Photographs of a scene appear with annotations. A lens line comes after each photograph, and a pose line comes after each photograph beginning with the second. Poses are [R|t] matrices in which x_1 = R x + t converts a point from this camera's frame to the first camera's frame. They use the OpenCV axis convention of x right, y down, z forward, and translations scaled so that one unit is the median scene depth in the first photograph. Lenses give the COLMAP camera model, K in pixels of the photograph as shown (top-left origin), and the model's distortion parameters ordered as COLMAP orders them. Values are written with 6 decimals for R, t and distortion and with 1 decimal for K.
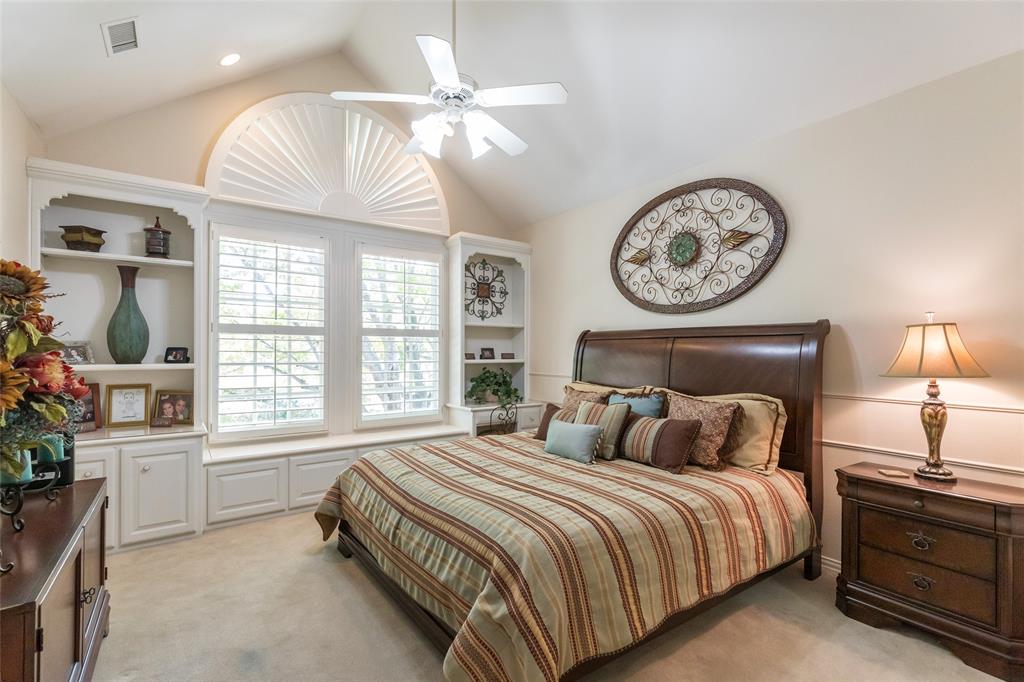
lens RADIAL K [[452.8, 0, 512.0], [0, 452.8, 341.0], [0, 0, 1]] dist [0.000543, 0.000067]
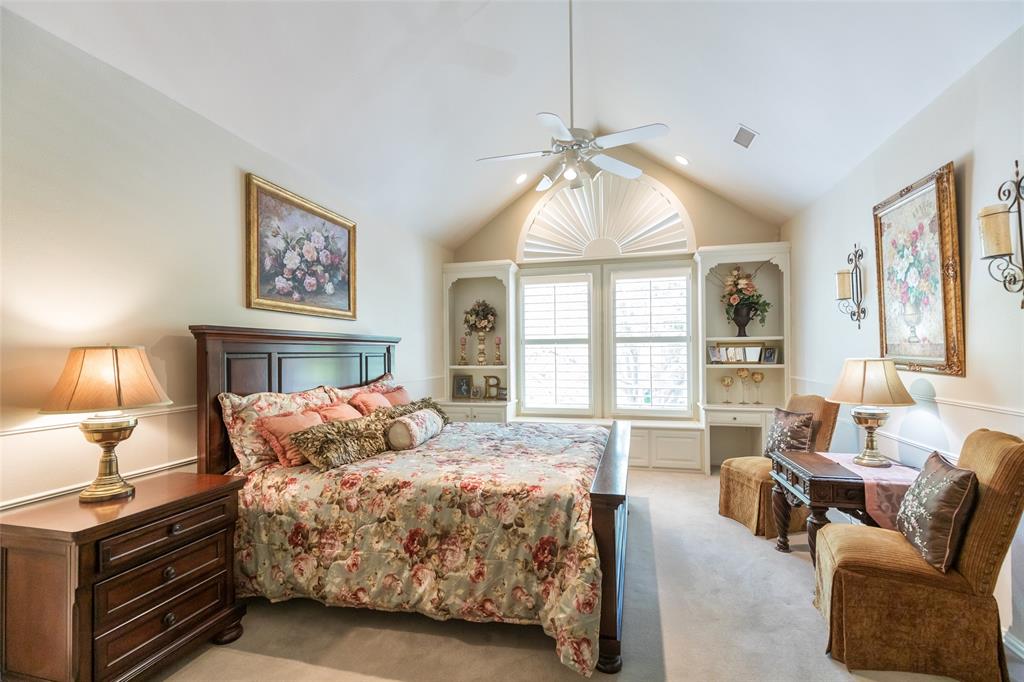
lens RADIAL K [[452.8, 0, 512.0], [0, 452.8, 341.0], [0, 0, 1]] dist [0.000543, 0.000067]
pose [[0.626177, -0.031844, -0.779031, 0.467414], [0.022493, 0.999488, -0.022775, 0.003790], [0.779357, -0.003262, 0.626572, -0.046221]]
